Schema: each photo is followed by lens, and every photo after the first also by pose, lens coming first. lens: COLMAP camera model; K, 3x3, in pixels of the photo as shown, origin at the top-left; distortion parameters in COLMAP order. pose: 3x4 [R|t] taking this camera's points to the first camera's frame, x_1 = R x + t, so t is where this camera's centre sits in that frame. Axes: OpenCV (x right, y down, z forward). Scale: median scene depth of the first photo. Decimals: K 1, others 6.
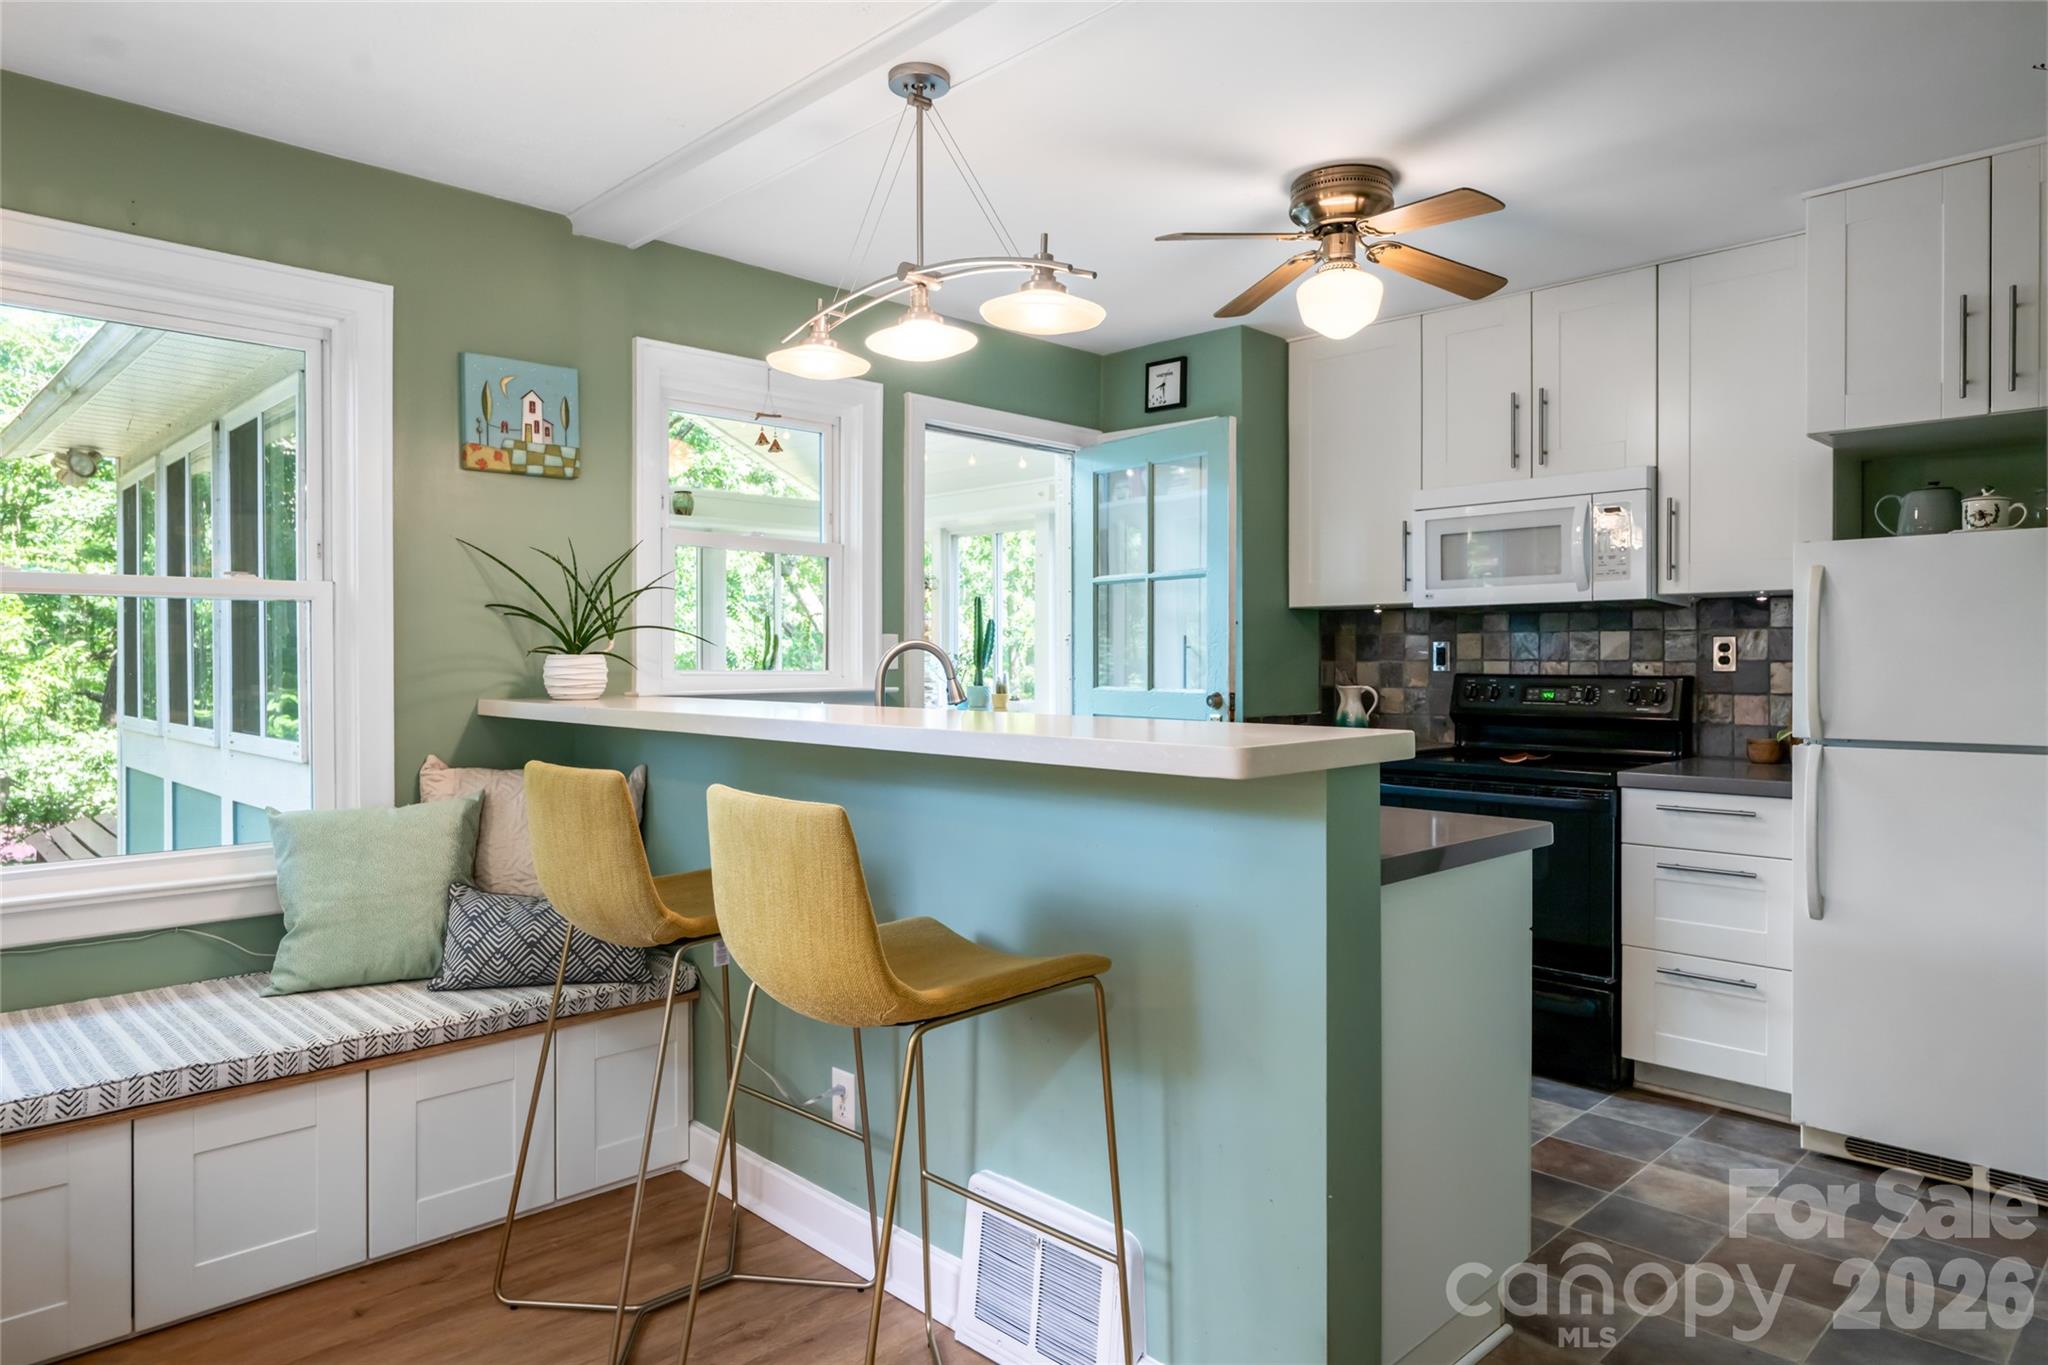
lens RADIAL K [[1267.9, 0, 1031.7], [0, 1267.9, 679.1], [0, 0, 1]] dist [-0.000124, -0.000087]
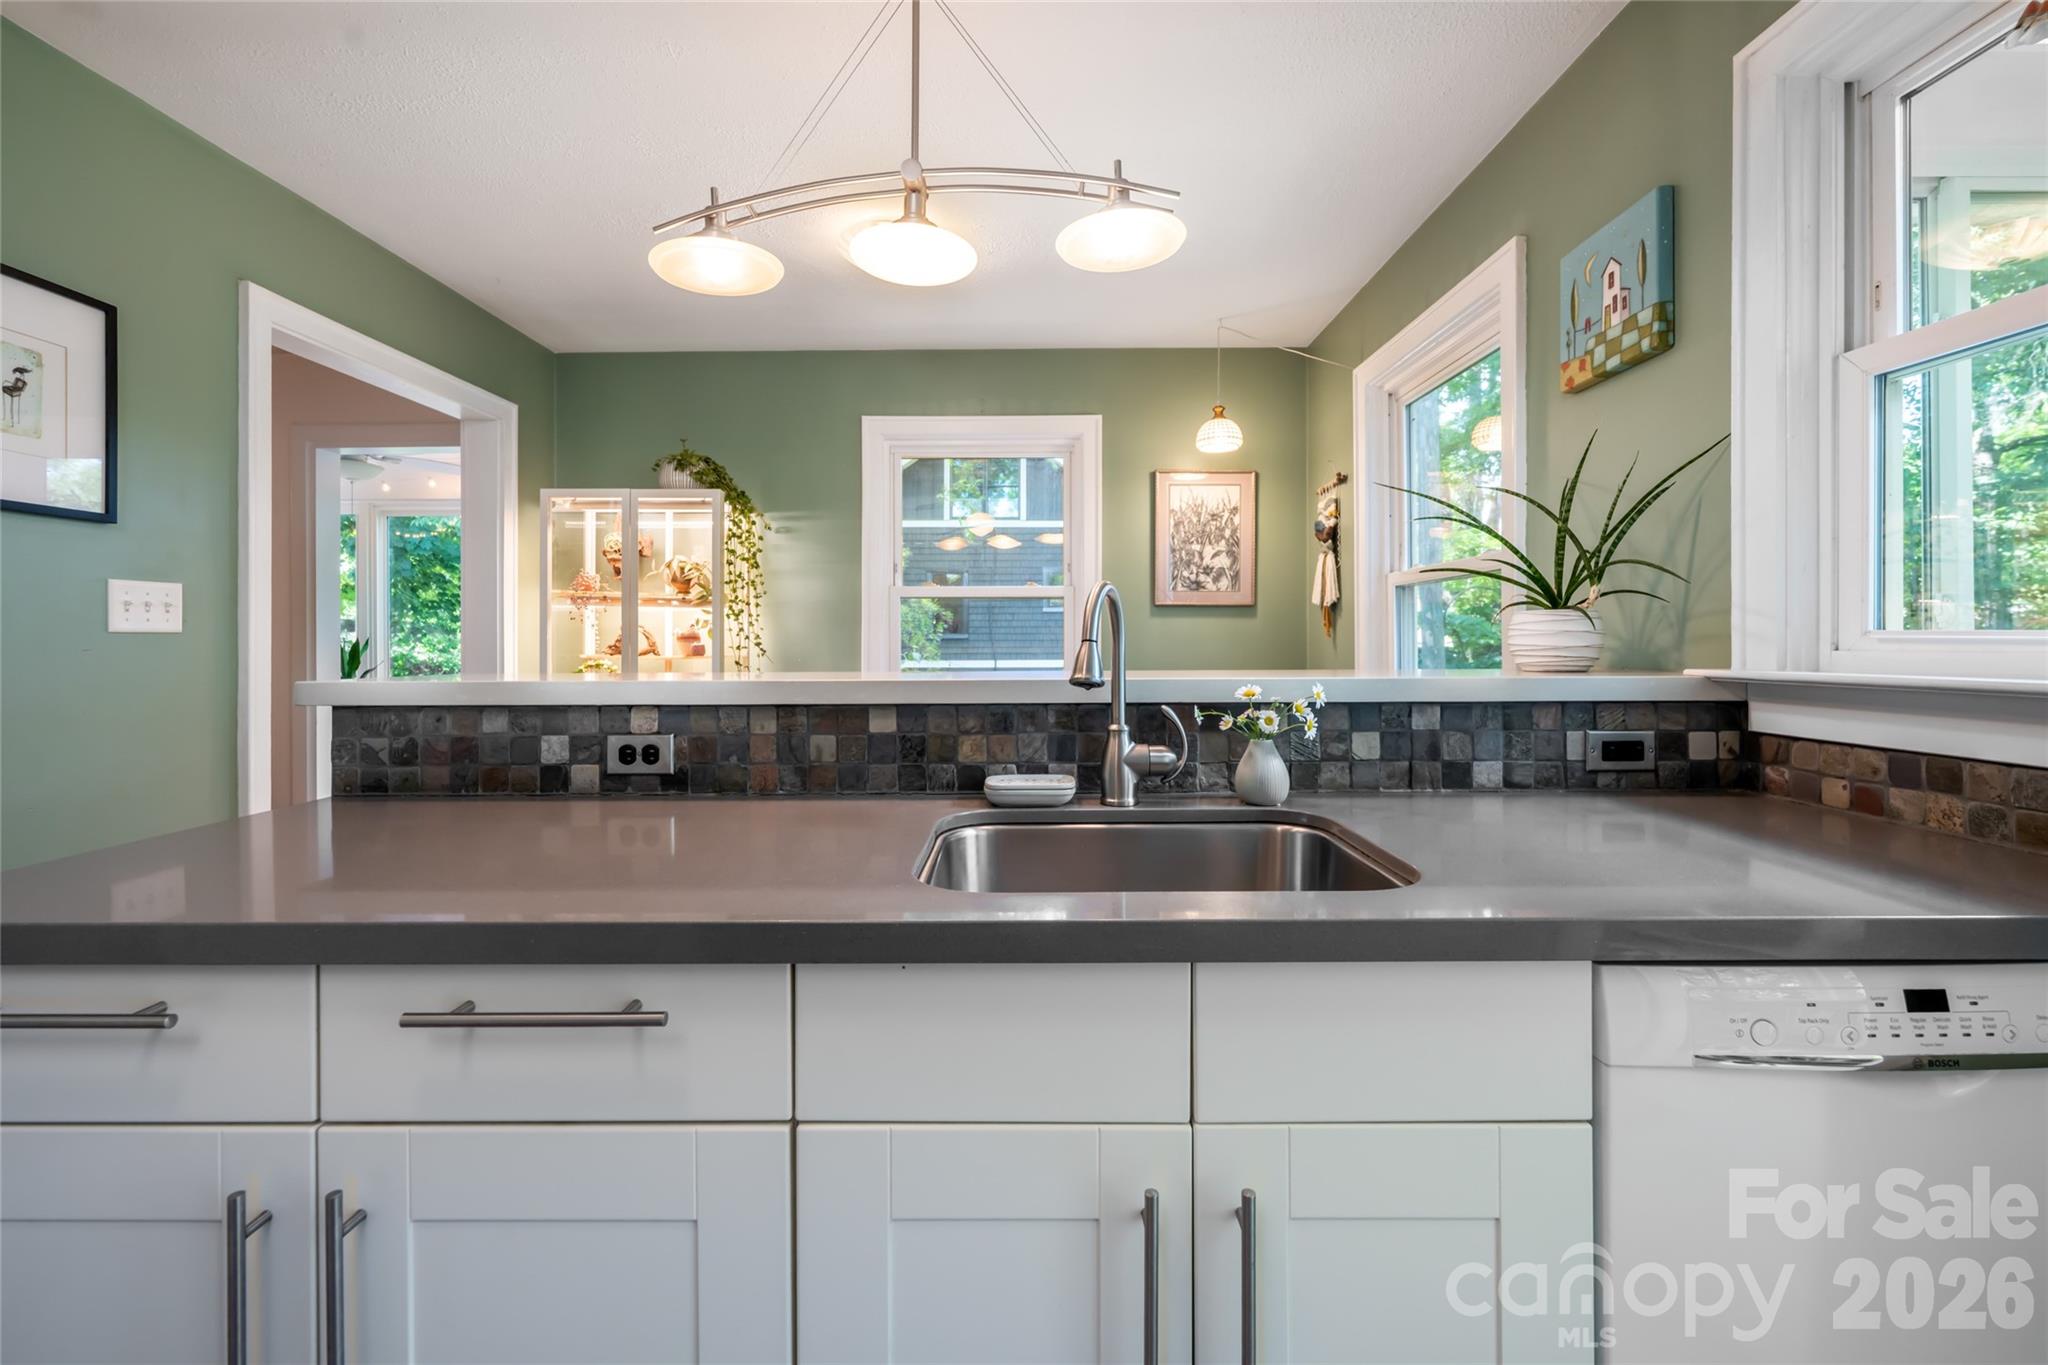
lens RADIAL K [[872.1, 0, 1024.0], [0, 872.1, 639.6], [0, 0, 1]] dist [0.000462, 0.000029]
pose [[-0.692863, -0.005723, -0.721047, 0.216569], [-0.006960, 0.999975, -0.001249, 0.000702], [0.721036, 0.004154, -0.692885, 1.106762]]
